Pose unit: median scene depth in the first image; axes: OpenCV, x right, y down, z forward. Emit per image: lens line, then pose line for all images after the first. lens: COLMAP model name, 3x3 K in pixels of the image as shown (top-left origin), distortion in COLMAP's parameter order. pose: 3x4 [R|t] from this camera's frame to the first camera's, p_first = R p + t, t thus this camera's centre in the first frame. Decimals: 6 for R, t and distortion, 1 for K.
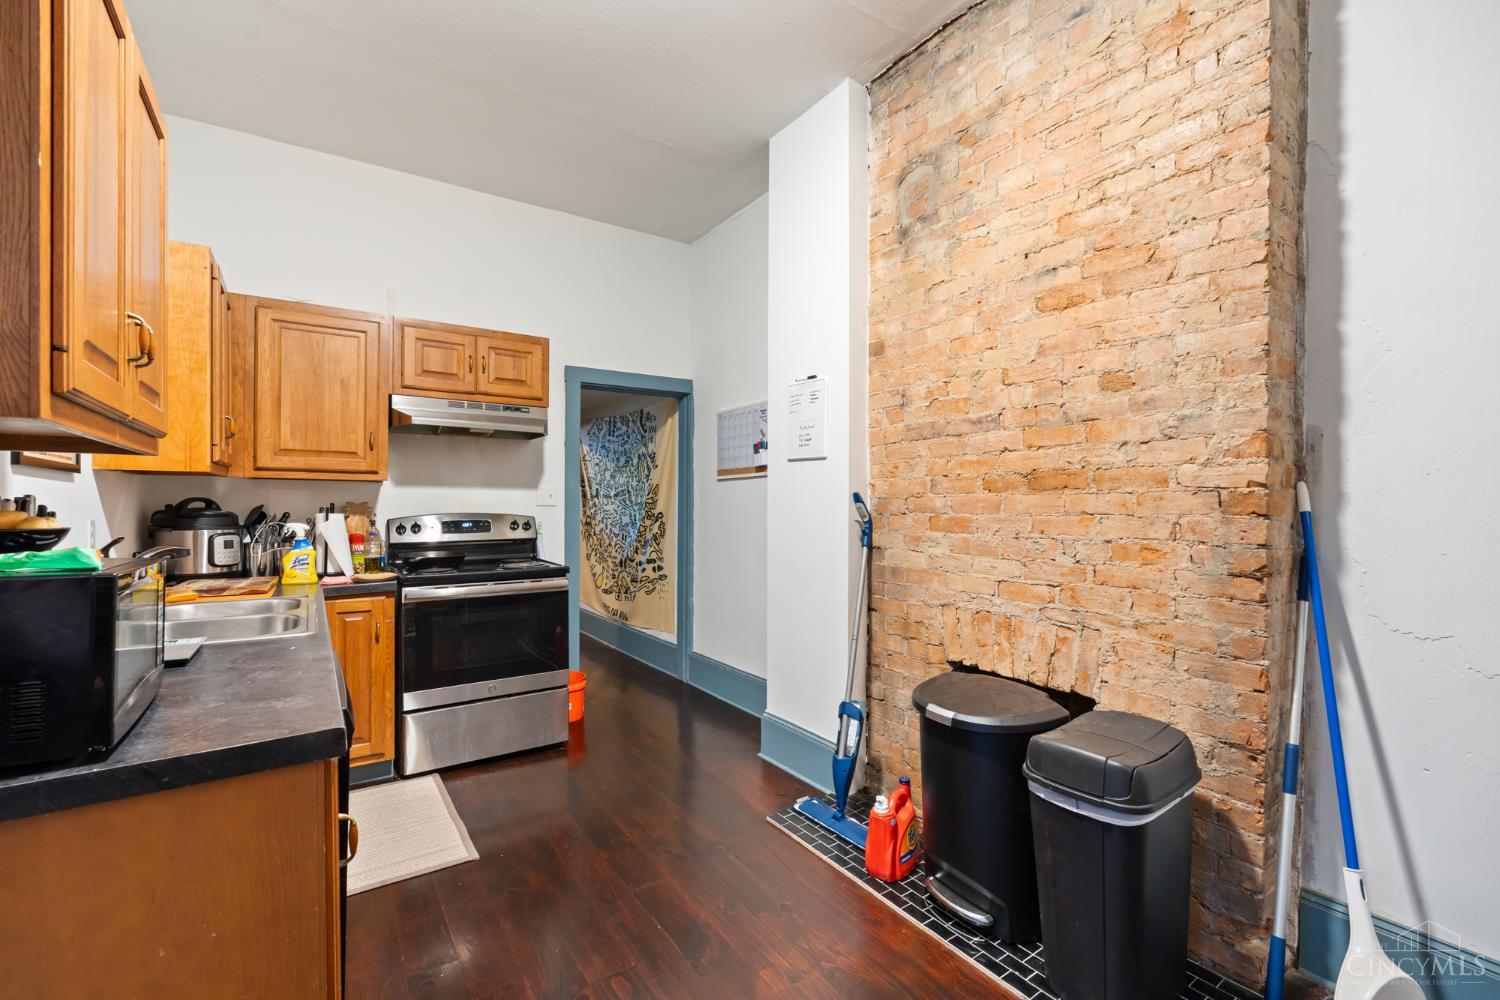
lens RADIAL K [[676.6, 0, 764.2], [0, 676.6, 506.0], [0, 0, 1]] dist [-0.003136, 0.001416]
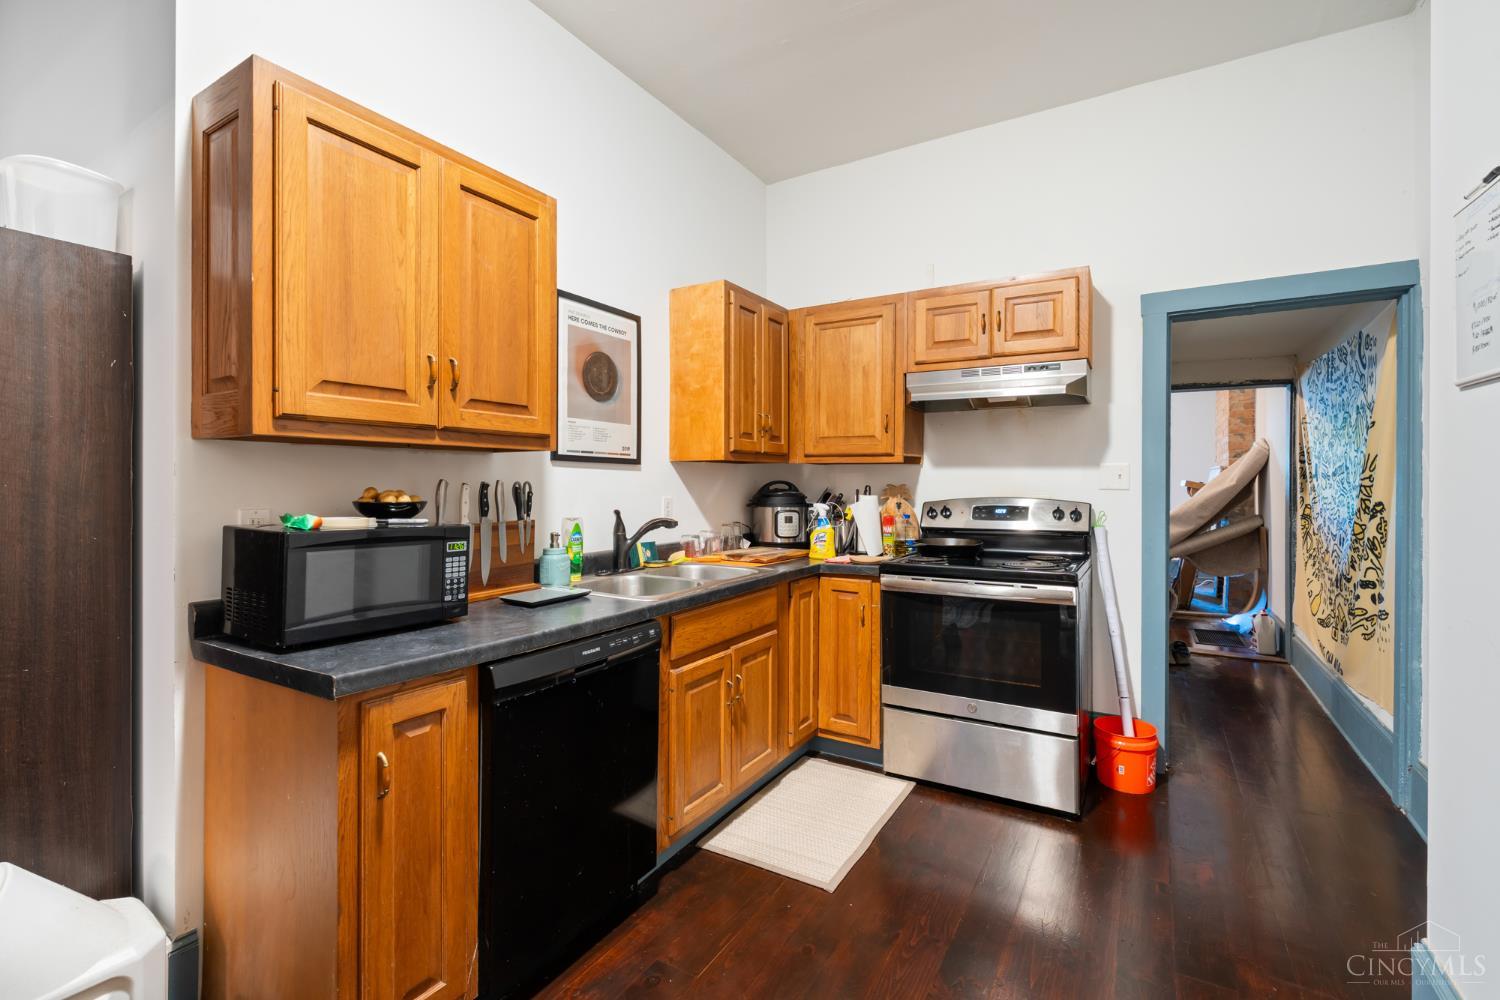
lens RADIAL K [[676.6, 0, 717.8], [0, 676.6, 483.1], [0, 0, 1]] dist [-0.003136, 0.001416]
pose [[0.390724, -0.002593, -0.920504, 0.220710], [-0.005663, 0.999970, -0.005220, -0.000982], [0.920490, 0.007253, 0.390698, 0.348313]]
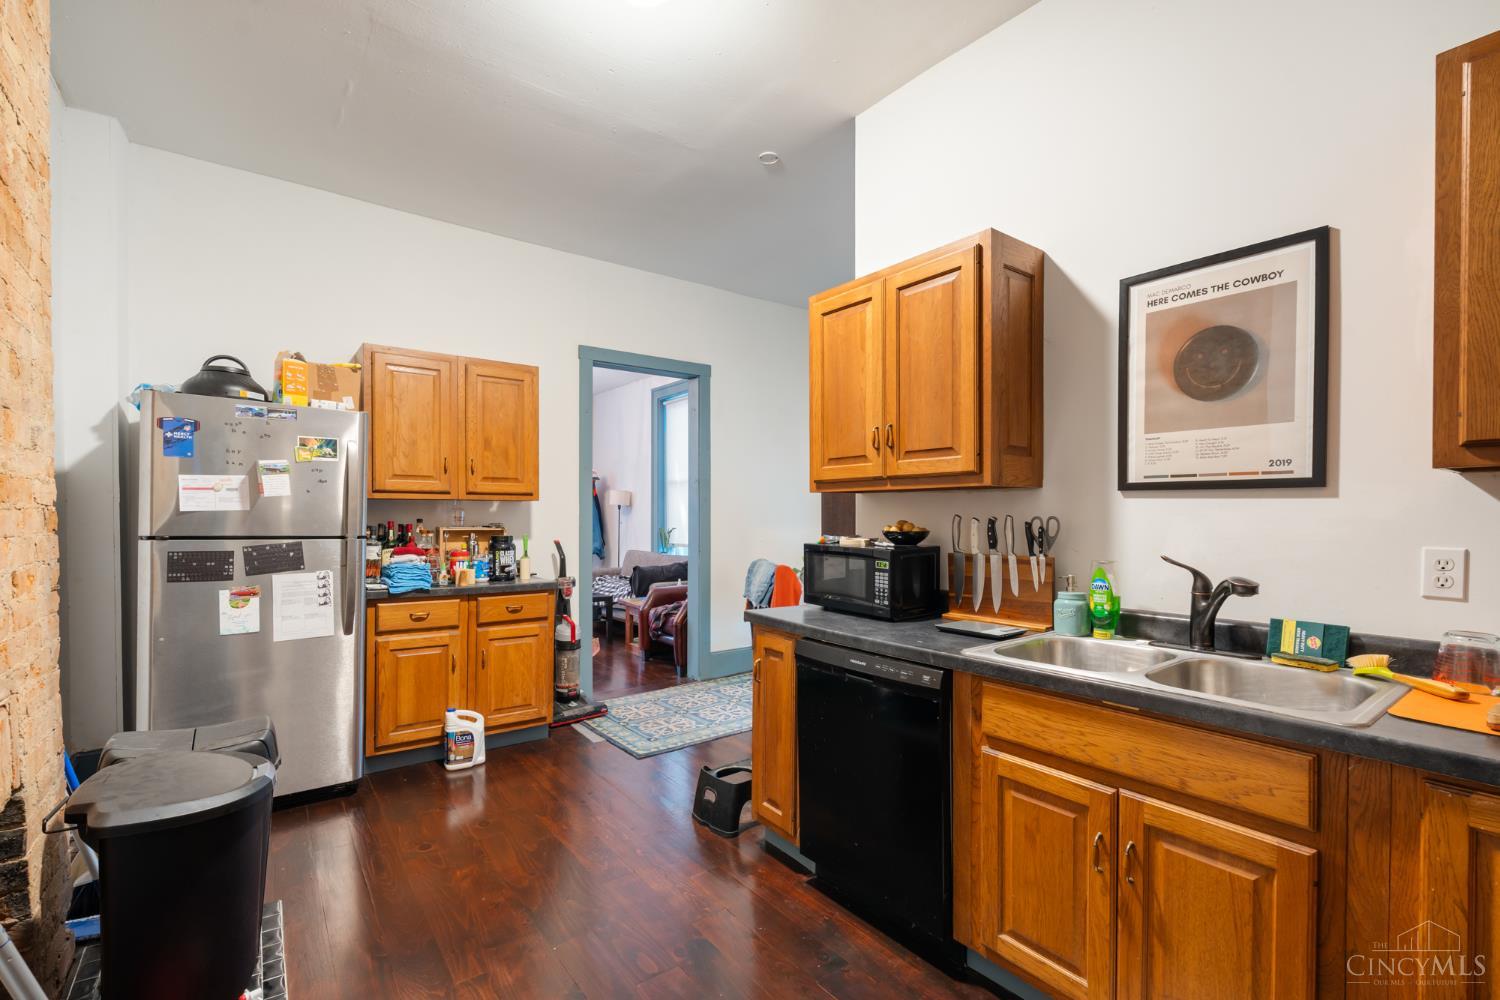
lens RADIAL K [[676.6, 0, 762.9], [0, 676.6, 513.7], [0, 0, 1]] dist [-0.003136, 0.001416]
pose [[-0.998703, -0.000821, -0.050910, -0.171506], [-0.001111, 0.999983, 0.005664, -0.010551], [0.050905, 0.005713, -0.998687, 1.050241]]
